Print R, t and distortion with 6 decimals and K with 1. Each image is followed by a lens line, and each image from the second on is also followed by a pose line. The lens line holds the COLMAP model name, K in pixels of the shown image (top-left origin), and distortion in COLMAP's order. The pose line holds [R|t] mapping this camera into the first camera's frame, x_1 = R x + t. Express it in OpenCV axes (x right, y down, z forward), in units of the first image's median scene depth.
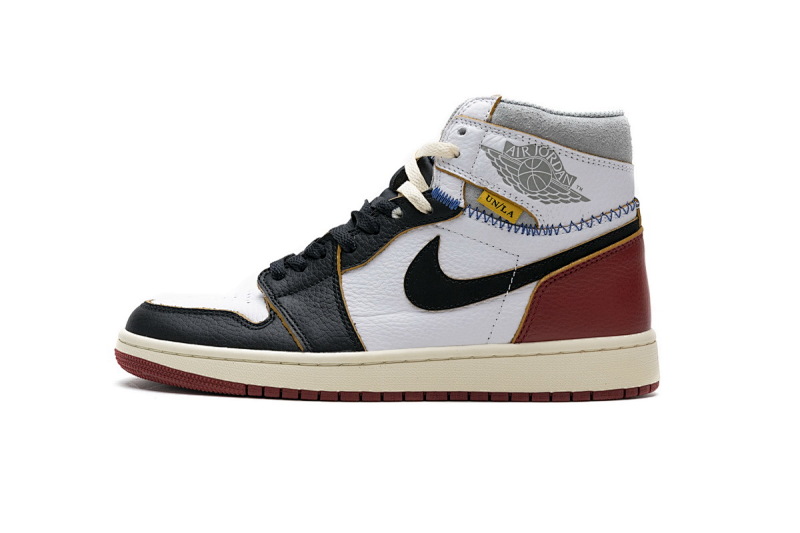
lens RADIAL K [[1275.1, 0, 400.0], [0, 1275.1, 266.5], [0, 0, 1]] dist [-0.019940, -0.038155]
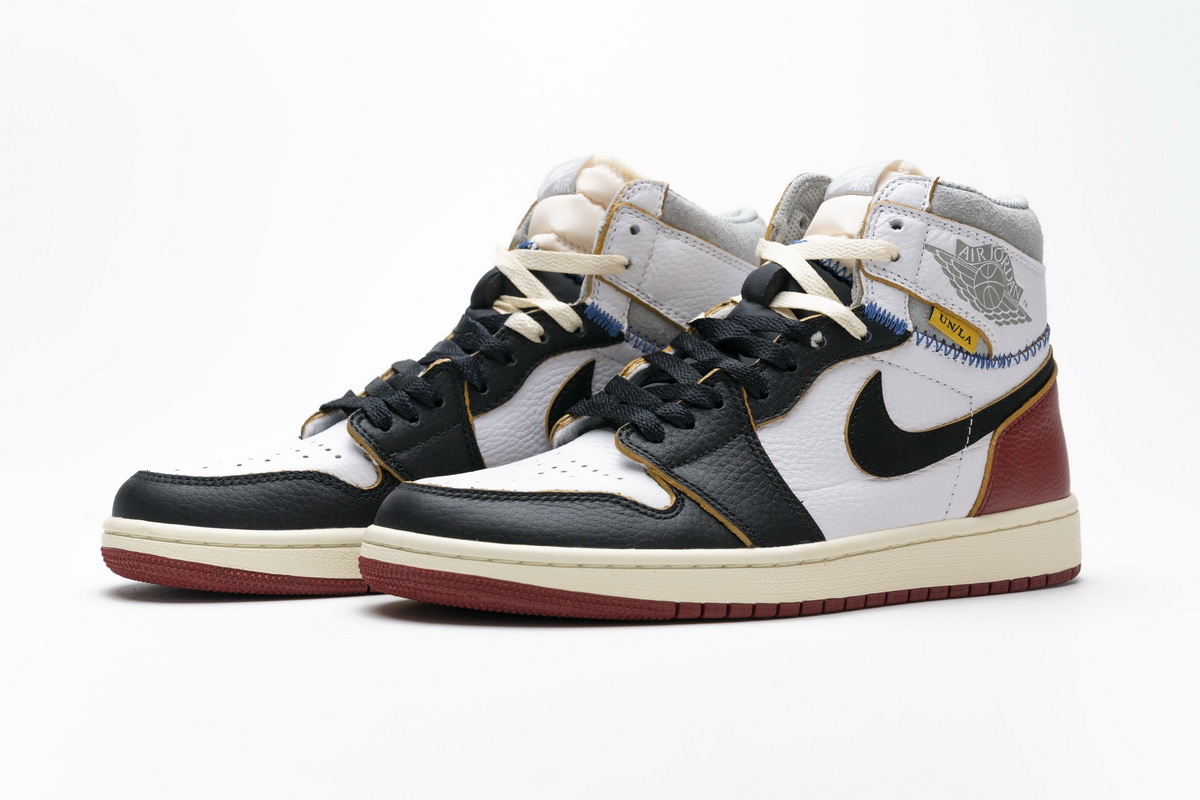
lens RADIAL K [[1912.6, 0, 600.0], [0, 1912.6, 400.0], [0, 0, 1]] dist [-0.019940, -0.038155]
pose [[0.851700, -0.027193, 0.523324, -0.663740], [0.022387, 0.999629, 0.015508, -0.028357], [-0.523552, -0.001492, 0.851993, 0.177262]]
